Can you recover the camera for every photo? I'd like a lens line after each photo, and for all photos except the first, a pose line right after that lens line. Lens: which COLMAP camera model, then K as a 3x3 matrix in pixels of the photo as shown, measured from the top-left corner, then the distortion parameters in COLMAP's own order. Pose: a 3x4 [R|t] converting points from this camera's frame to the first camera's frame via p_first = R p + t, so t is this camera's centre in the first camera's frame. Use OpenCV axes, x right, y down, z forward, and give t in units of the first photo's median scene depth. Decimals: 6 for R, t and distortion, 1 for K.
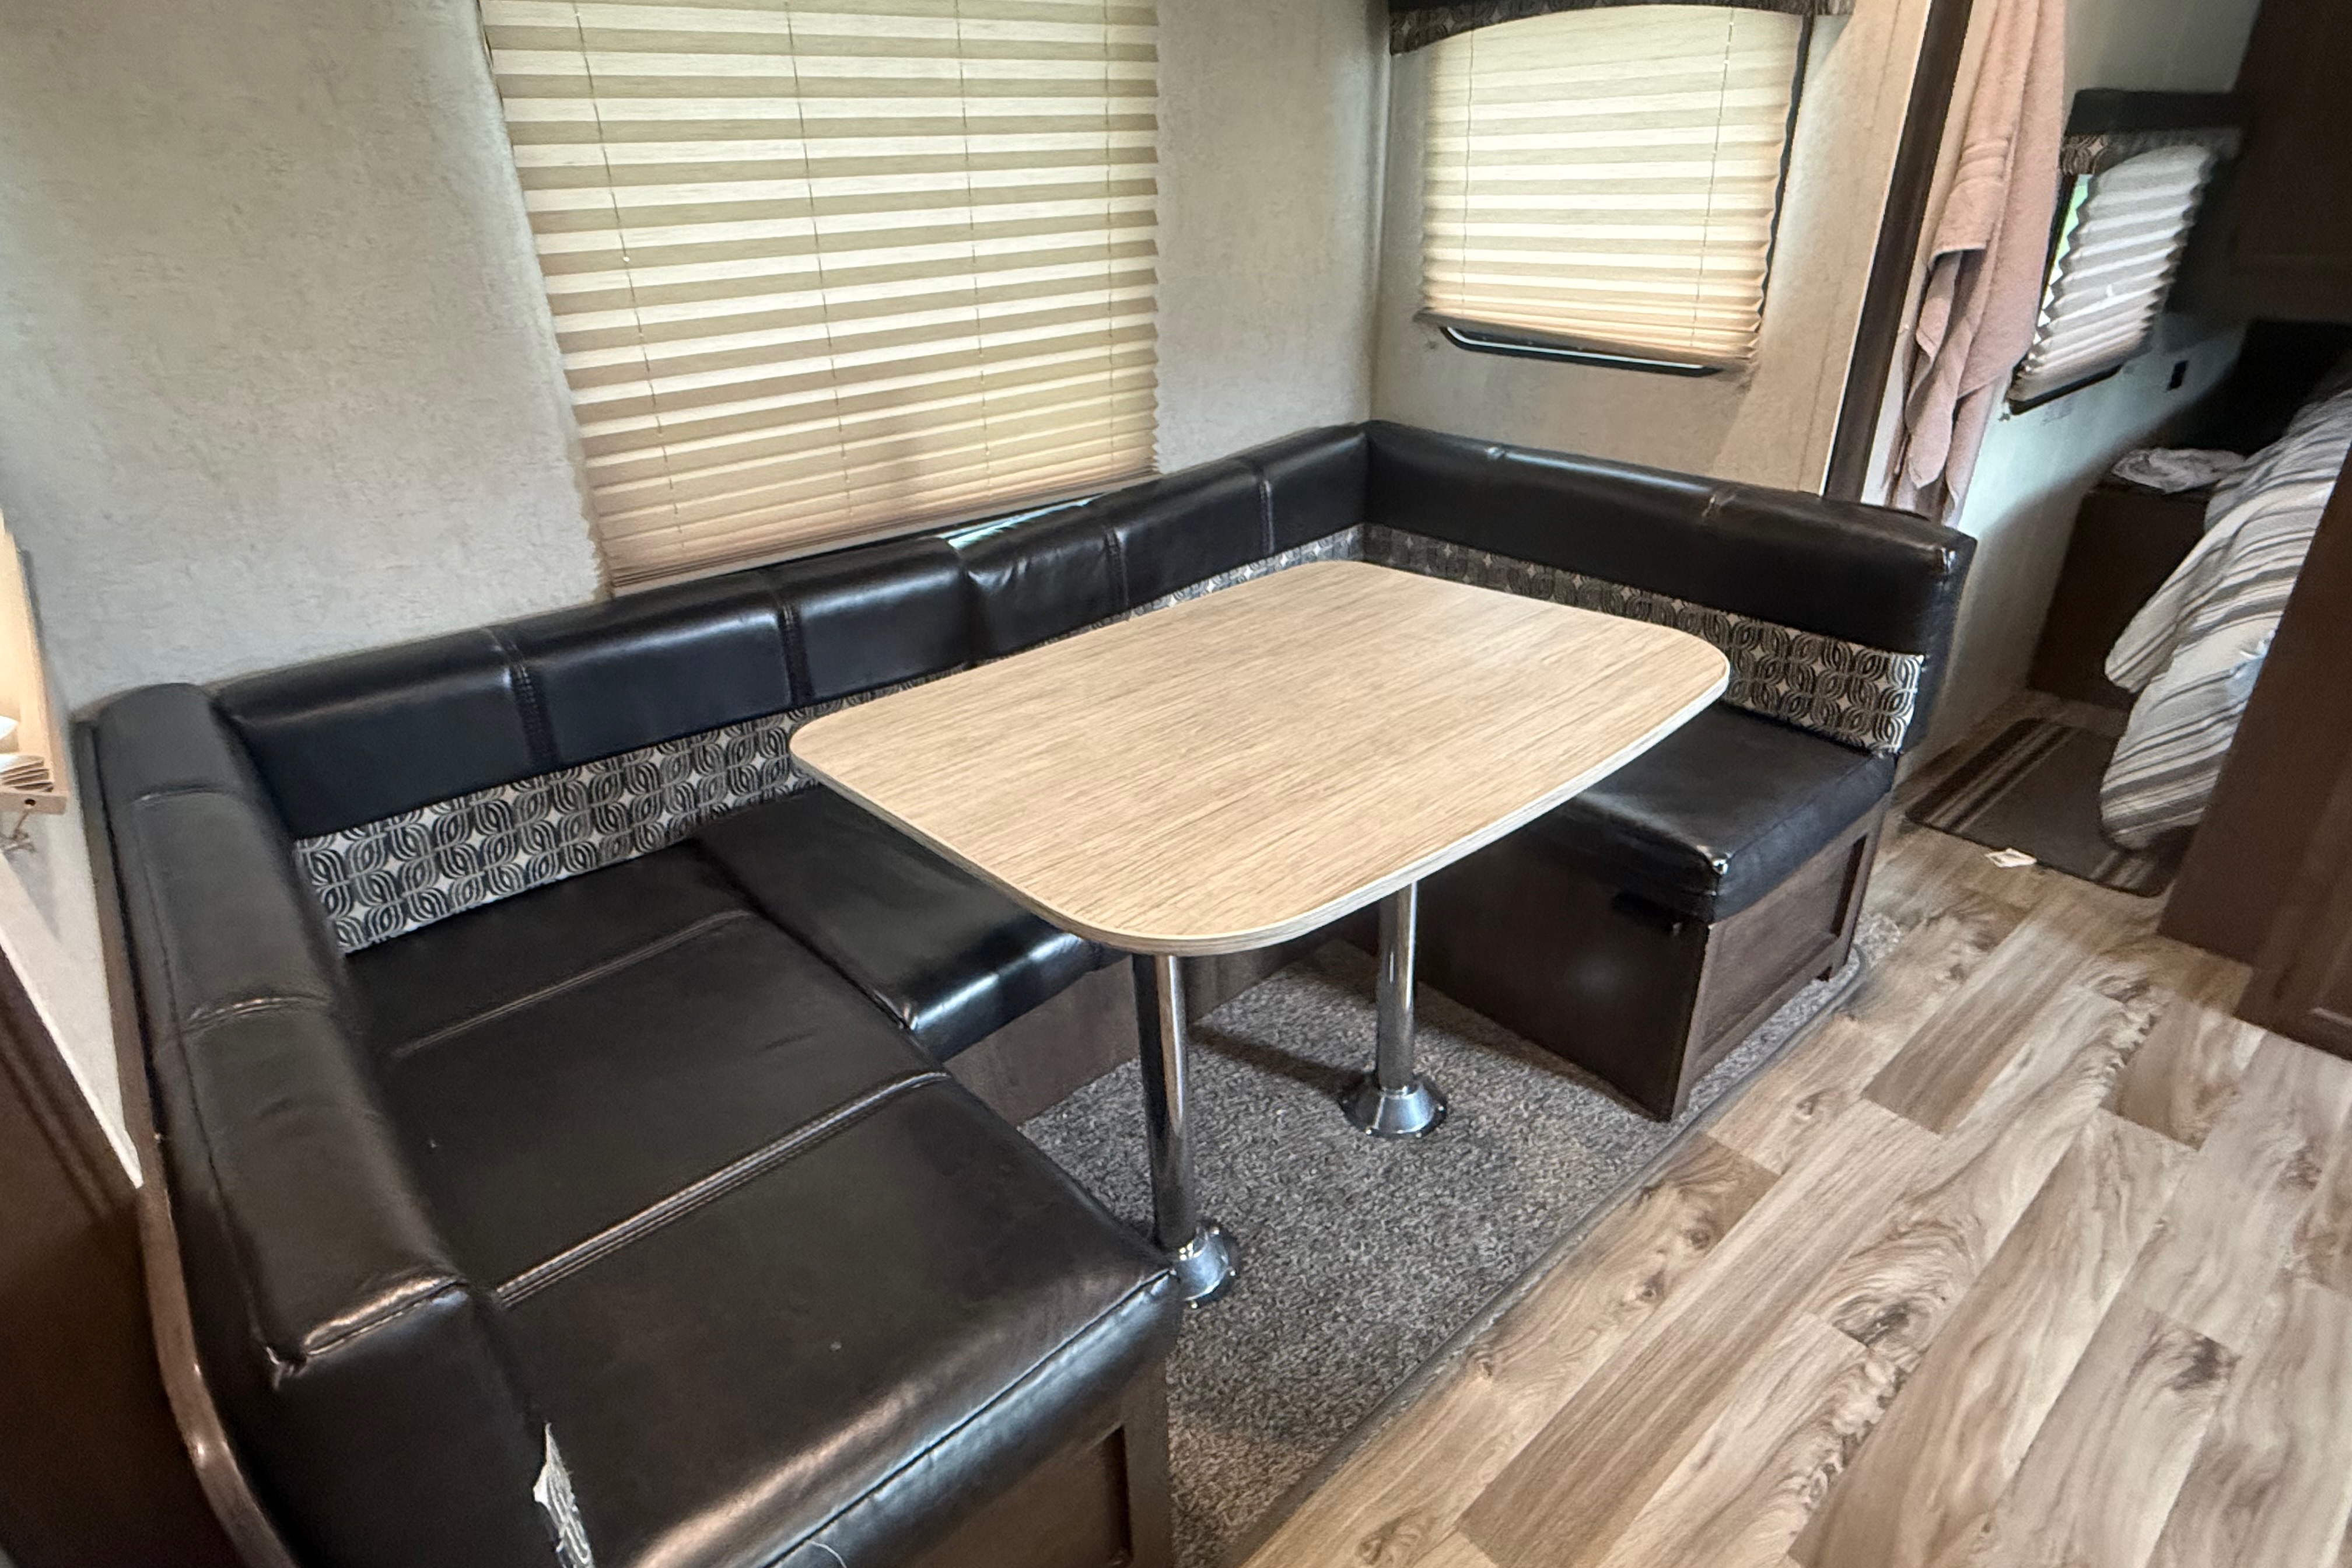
lens RADIAL K [[1233.7, 0, 1174.7], [0, 1233.7, 776.8], [0, 0, 1]] dist [0.002481, 0.000333]
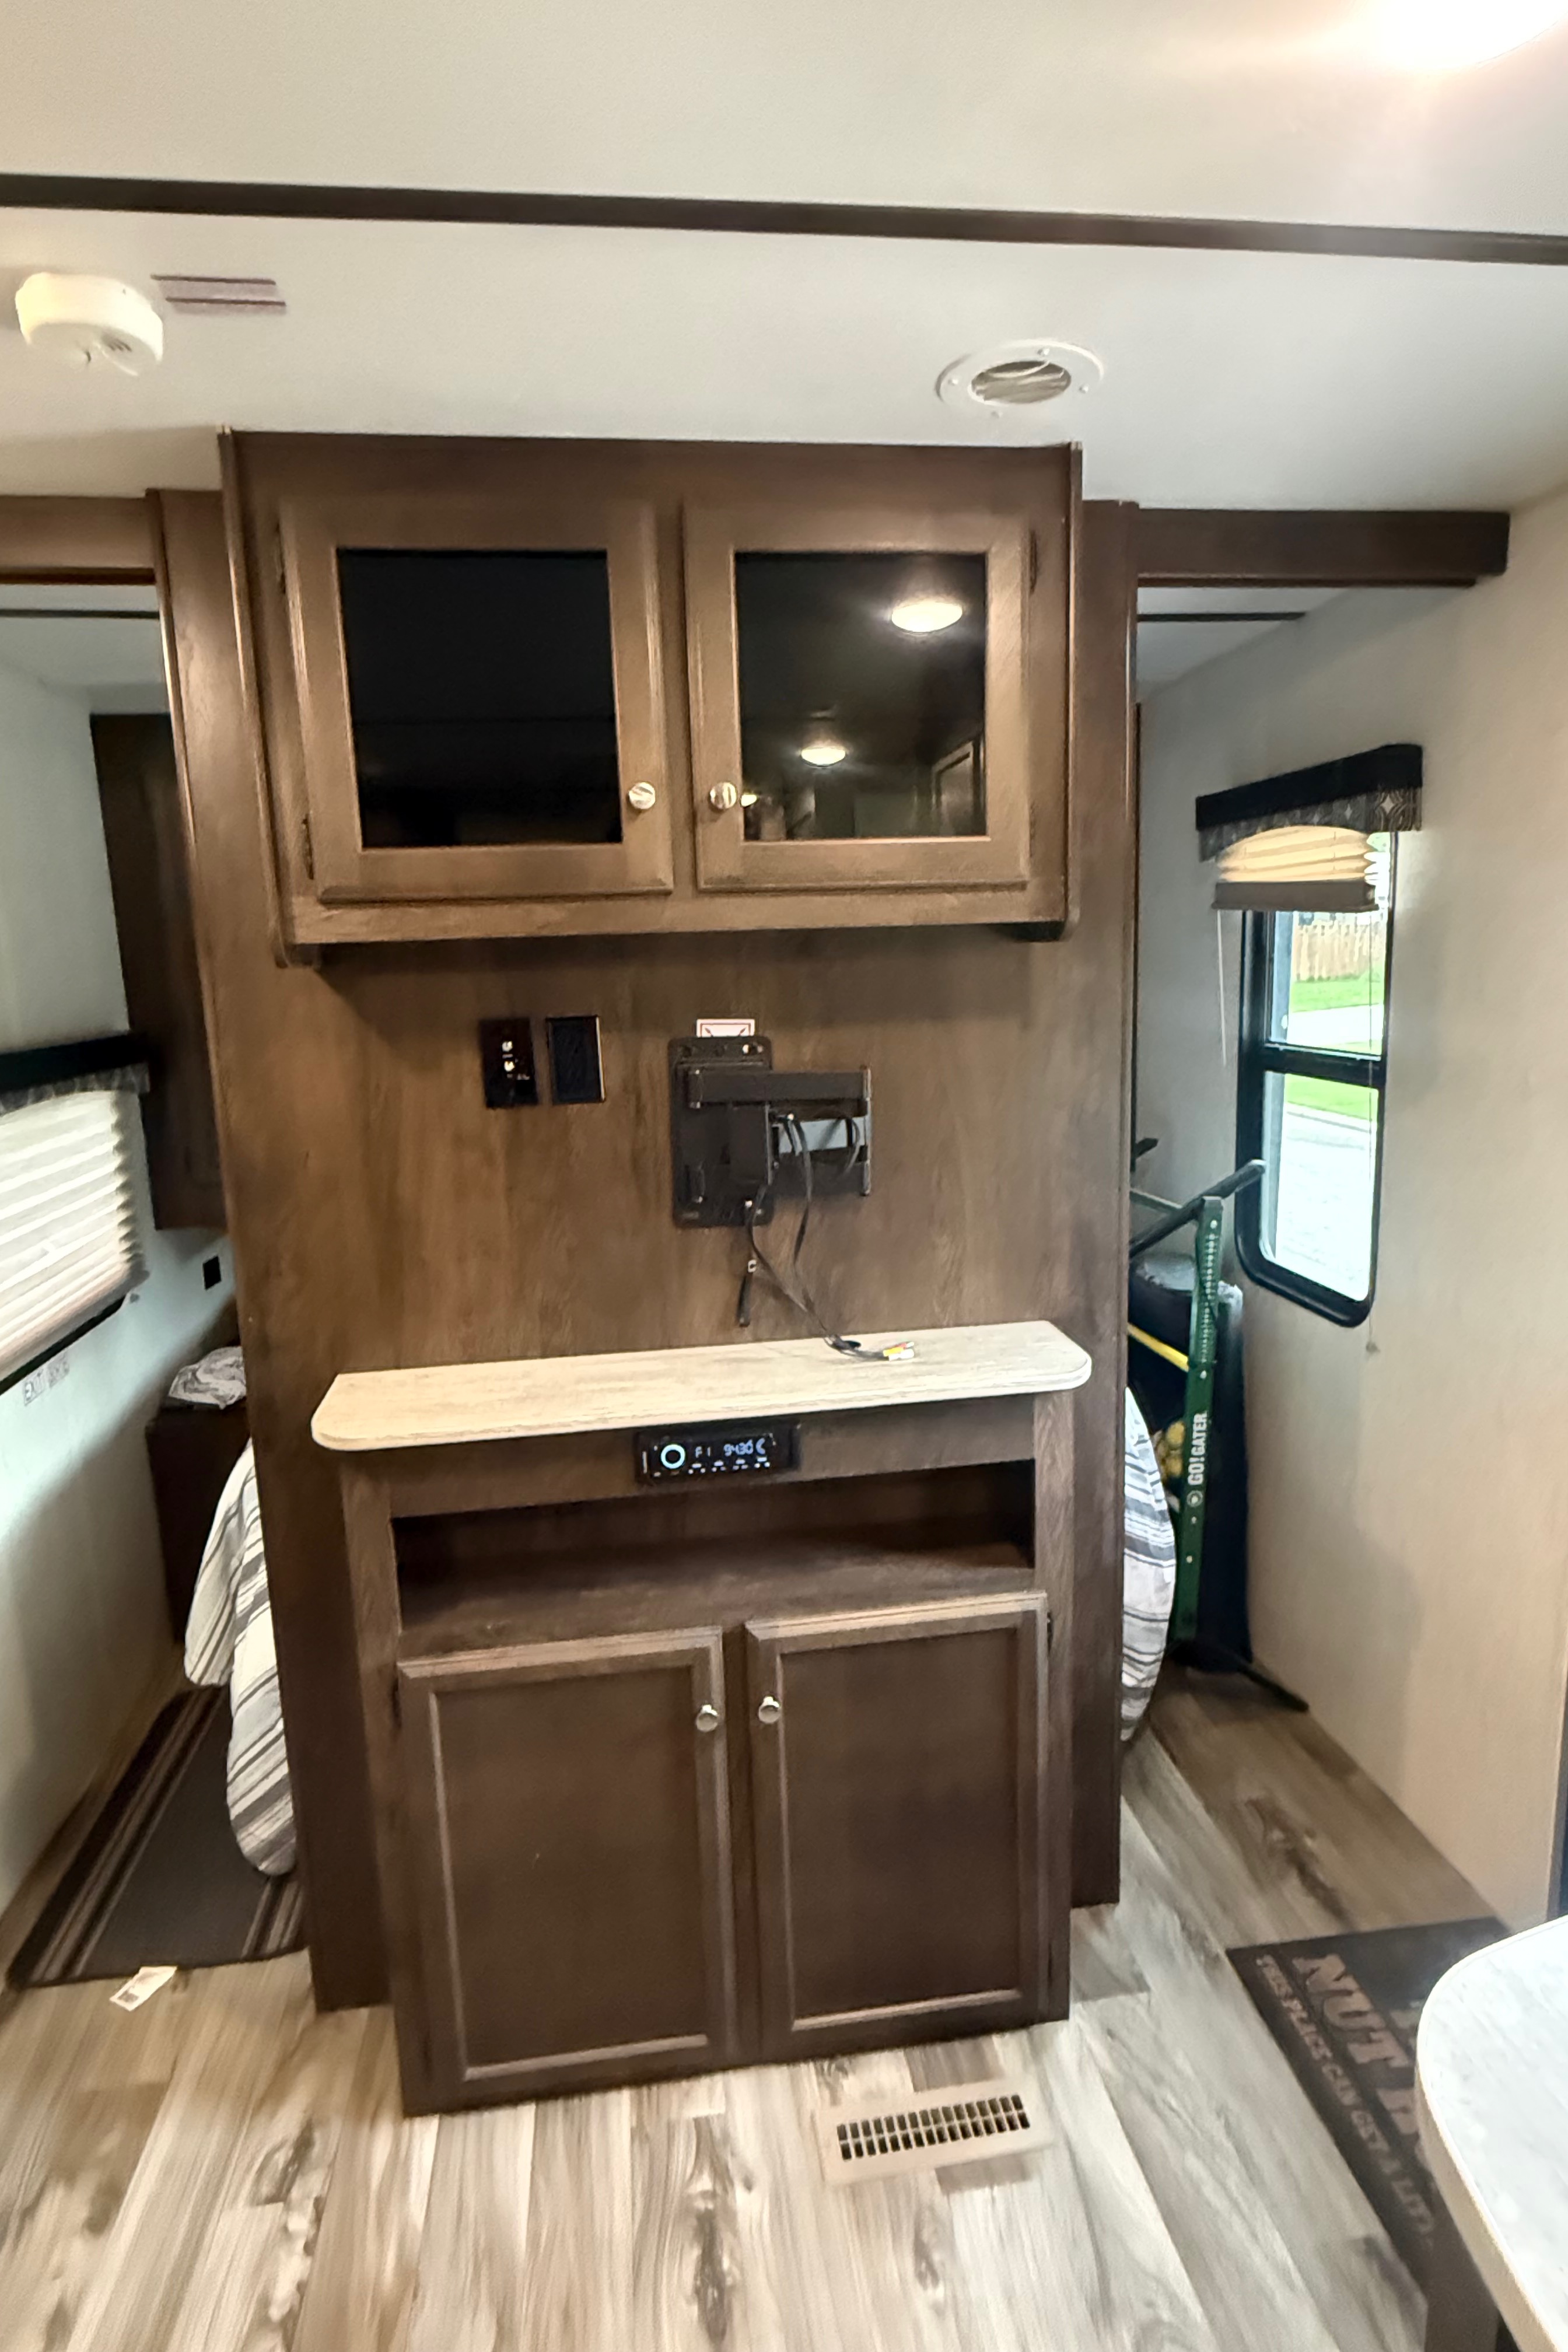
lens RADIAL K [[1233.7, 0, 788.7], [0, 1233.7, 1157.0], [0, 0, 1]] dist [0.002481, 0.000333]
pose [[0.540781, -0.131421, 0.830833, 0.334802], [0.397833, 0.910226, -0.114966, -0.147814], [-0.741137, 0.392704, 0.544517, 0.112382]]
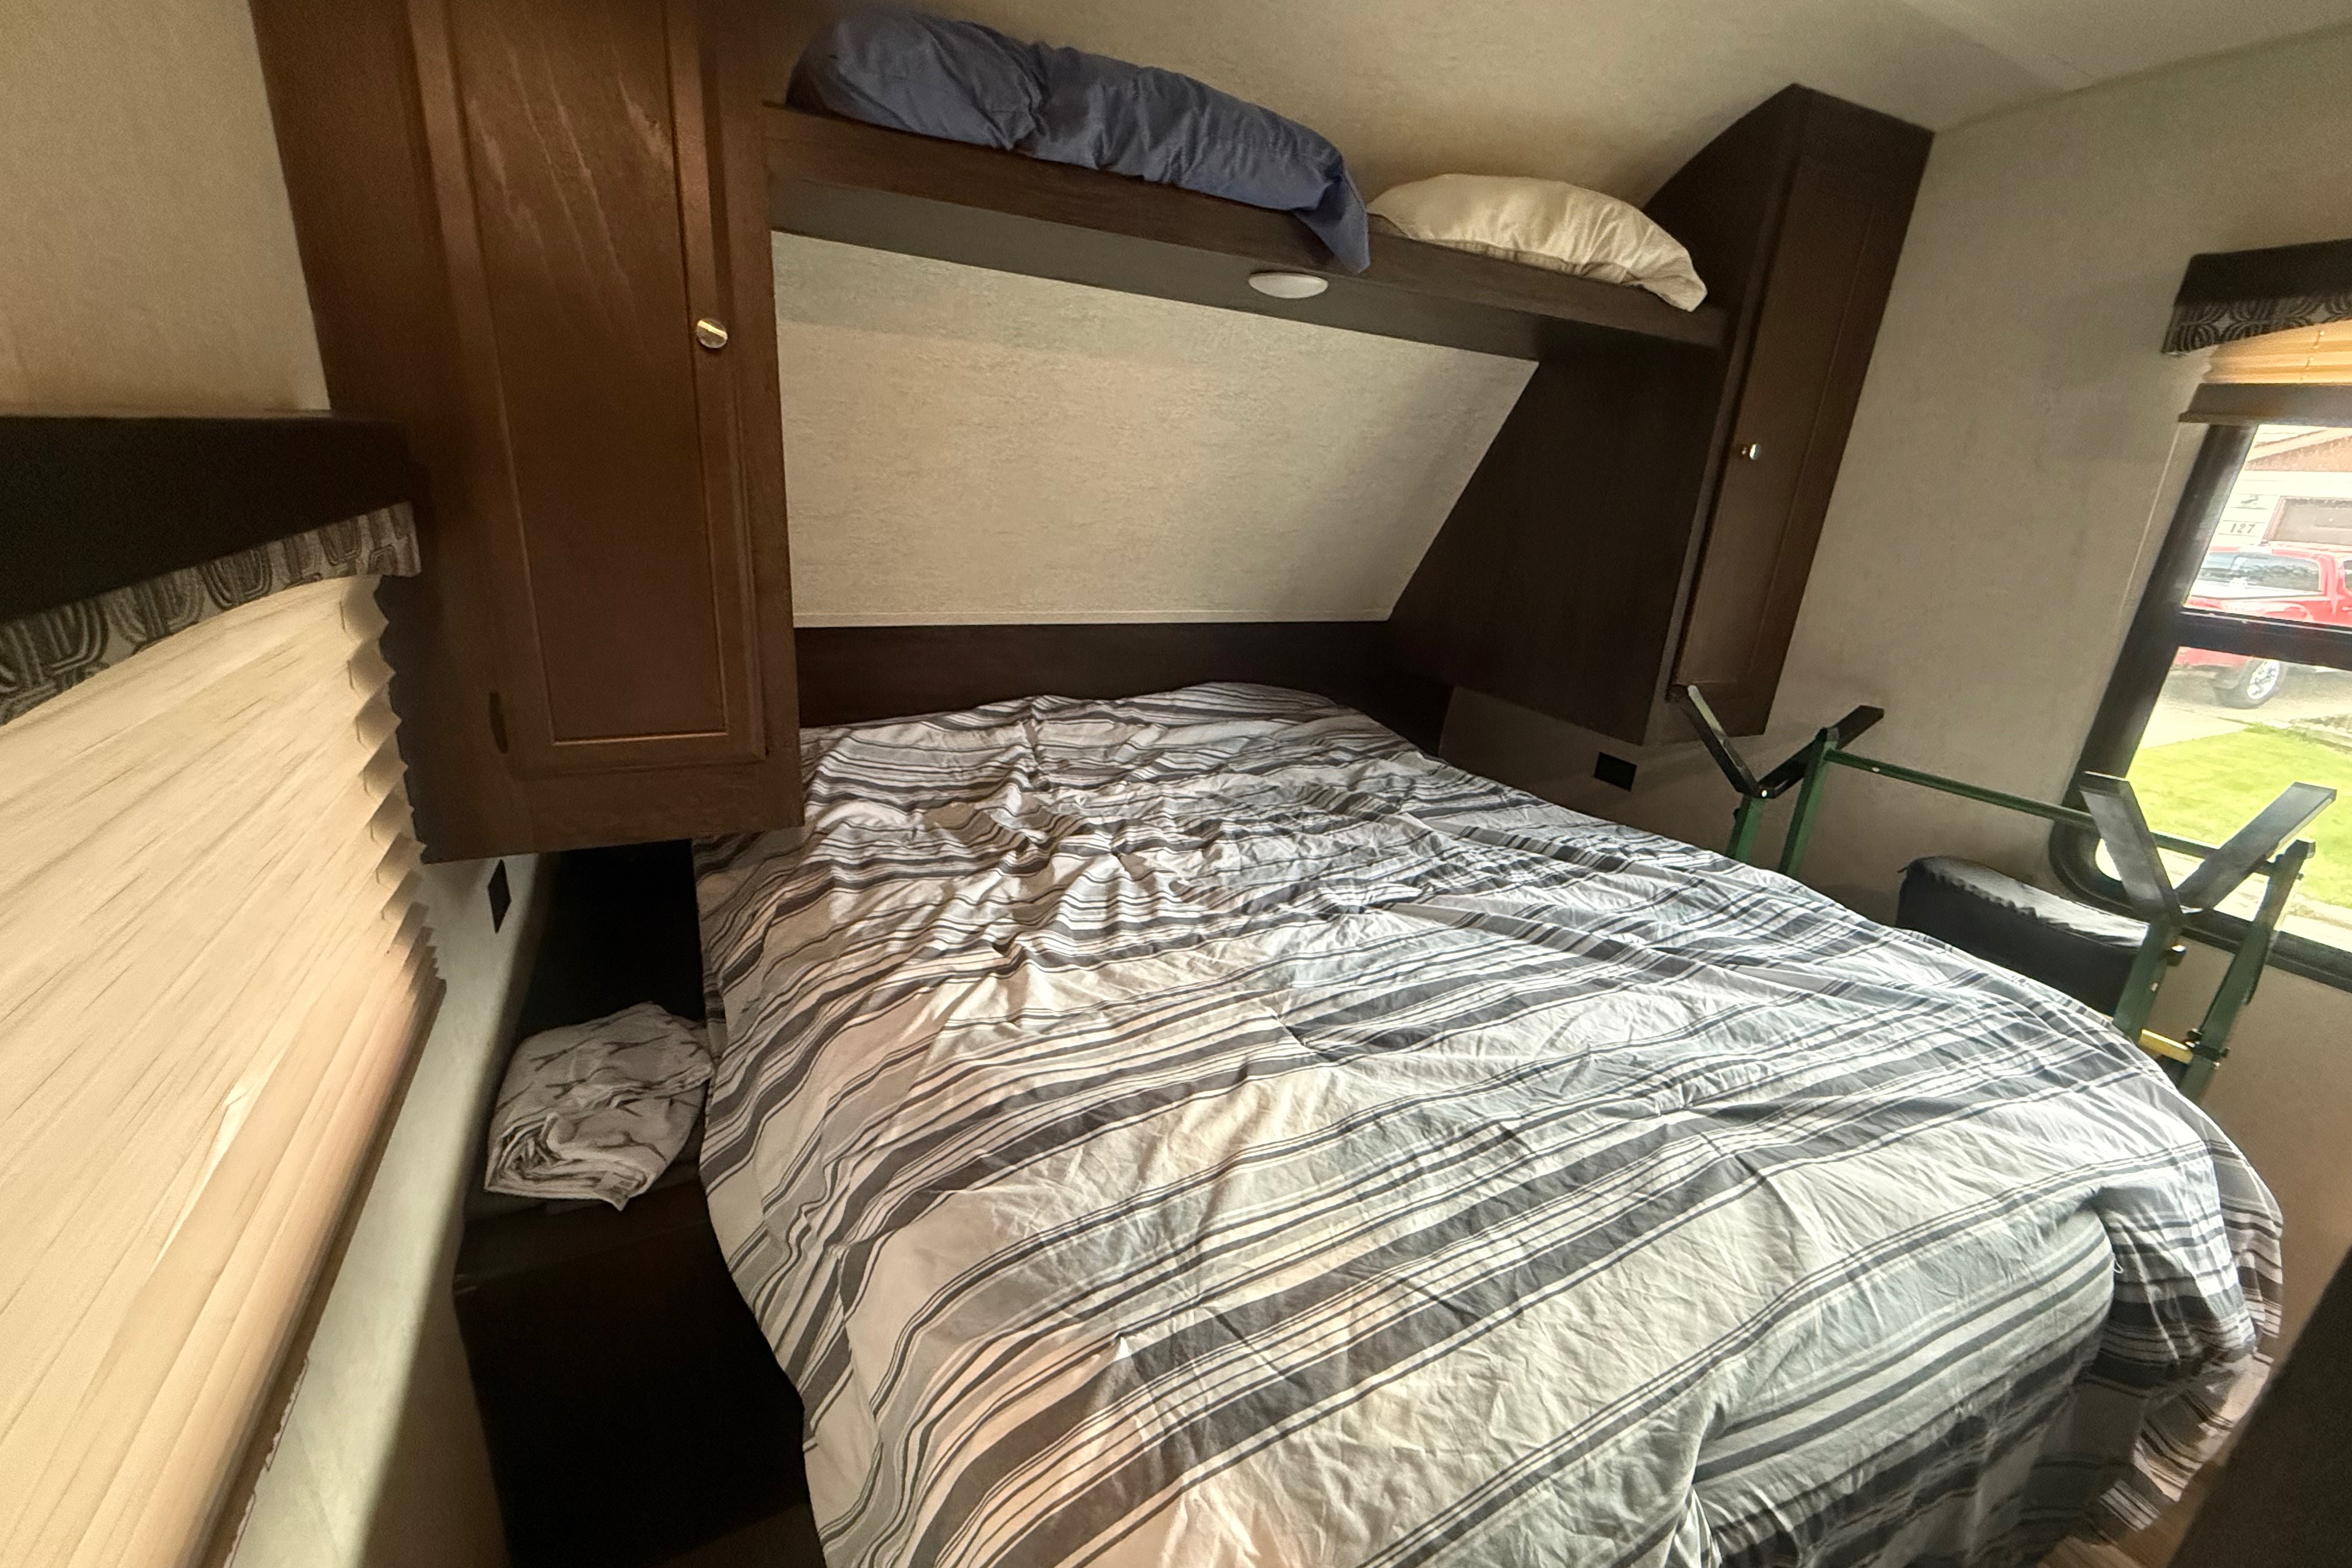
lens RADIAL K [[942.4, 0, 1175.1], [0, 942.4, 762.5], [0, 0, 1]] dist [0.000023, 0.000006]
pose [[0.230325, -0.258137, 0.938251, 0.662511], [0.368072, 0.915653, 0.161564, -0.439792], [-0.900818, 0.308132, 0.305911, 0.766963]]
